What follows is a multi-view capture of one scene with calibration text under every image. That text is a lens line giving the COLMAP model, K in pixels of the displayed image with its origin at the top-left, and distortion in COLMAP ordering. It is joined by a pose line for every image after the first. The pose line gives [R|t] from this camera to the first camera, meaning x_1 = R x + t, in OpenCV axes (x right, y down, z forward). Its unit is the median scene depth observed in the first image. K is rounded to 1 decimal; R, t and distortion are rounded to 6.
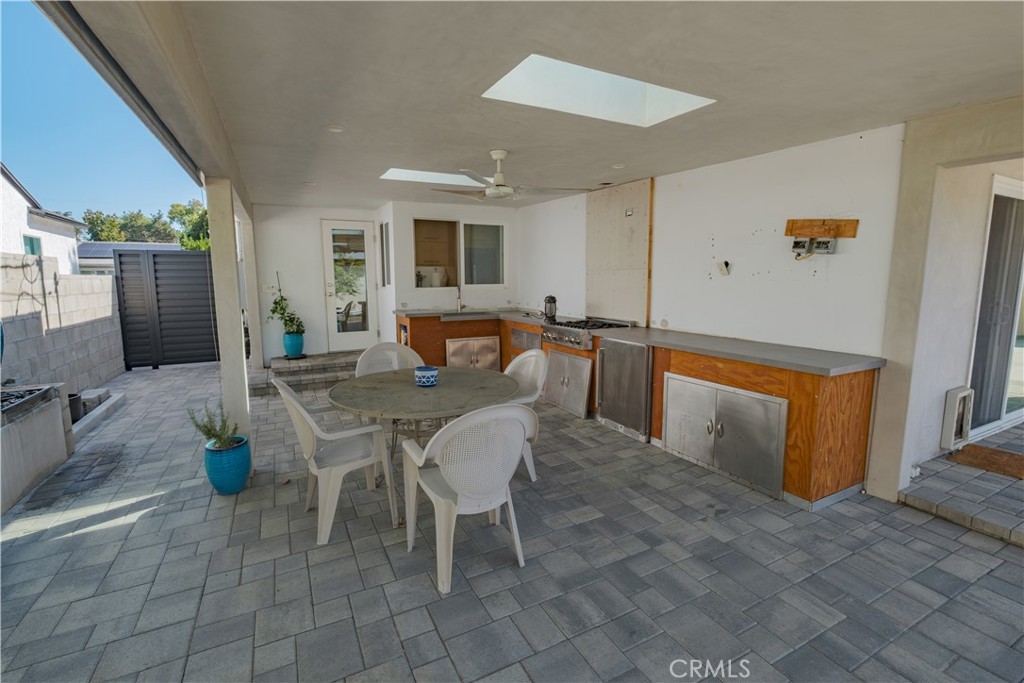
lens RADIAL K [[448.5, 0, 504.1], [0, 448.5, 333.6], [0, 0, 1]] dist [-0.000081, 0.000016]
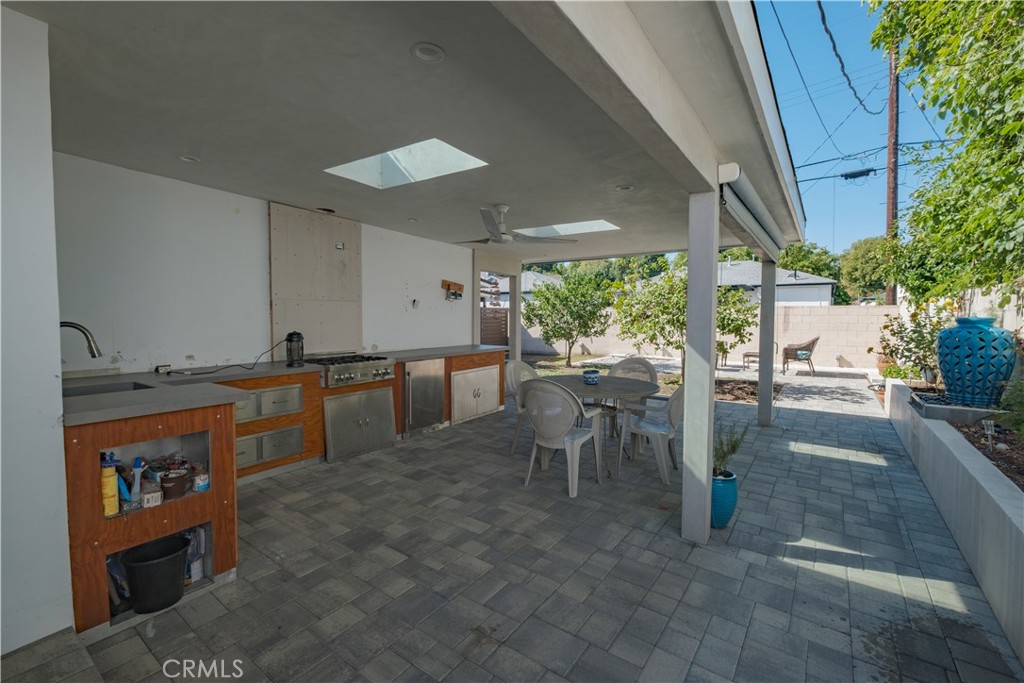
lens RADIAL K [[448.5, 0, 504.1], [0, 448.5, 333.6], [0, 0, 1]] dist [-0.000081, 0.000016]
pose [[-0.455269, -0.038366, 0.889527, -1.181376], [0.107662, 0.989368, 0.097774, -0.191548], [-0.883821, 0.140282, -0.446298, 1.679828]]
